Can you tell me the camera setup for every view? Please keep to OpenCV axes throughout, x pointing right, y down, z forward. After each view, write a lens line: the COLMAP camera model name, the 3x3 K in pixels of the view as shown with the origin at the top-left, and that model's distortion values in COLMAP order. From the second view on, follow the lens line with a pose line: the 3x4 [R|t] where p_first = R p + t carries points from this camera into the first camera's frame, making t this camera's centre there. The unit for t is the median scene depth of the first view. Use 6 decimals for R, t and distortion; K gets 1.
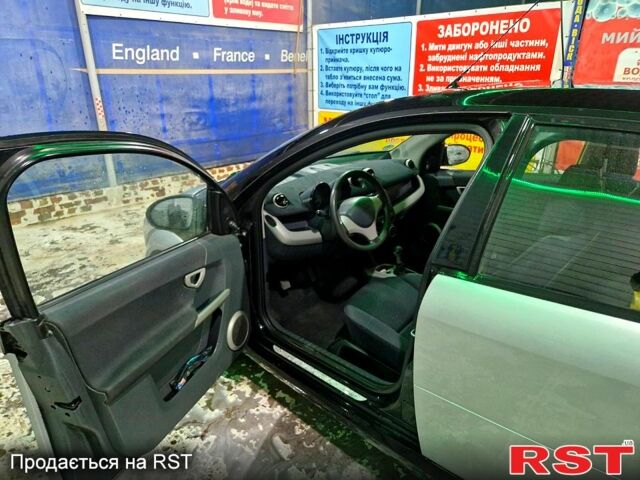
lens RADIAL K [[440.8, 0, 318.5], [0, 440.8, 240.0], [0, 0, 1]] dist [0.037007, -0.033898]
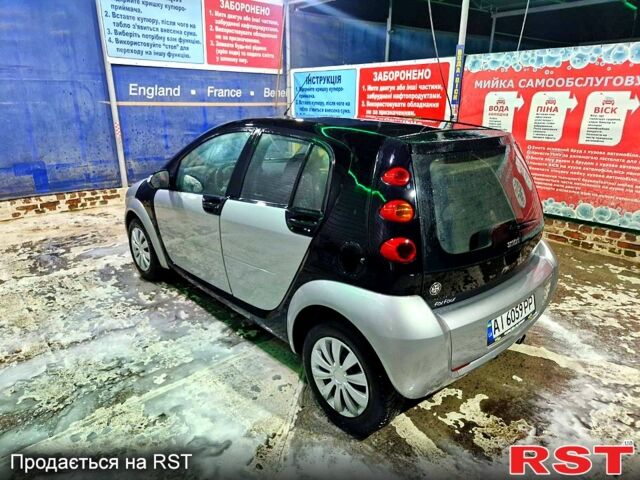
lens RADIAL K [[440.8, 0, 320.4], [0, 440.8, 241.0], [0, 0, 1]] dist [0.037007, -0.033898]
pose [[0.997336, 0.031838, -0.065637, 0.227221], [-0.035717, 0.997630, -0.058807, 0.101805], [0.063609, 0.060995, 0.996109, -0.296687]]
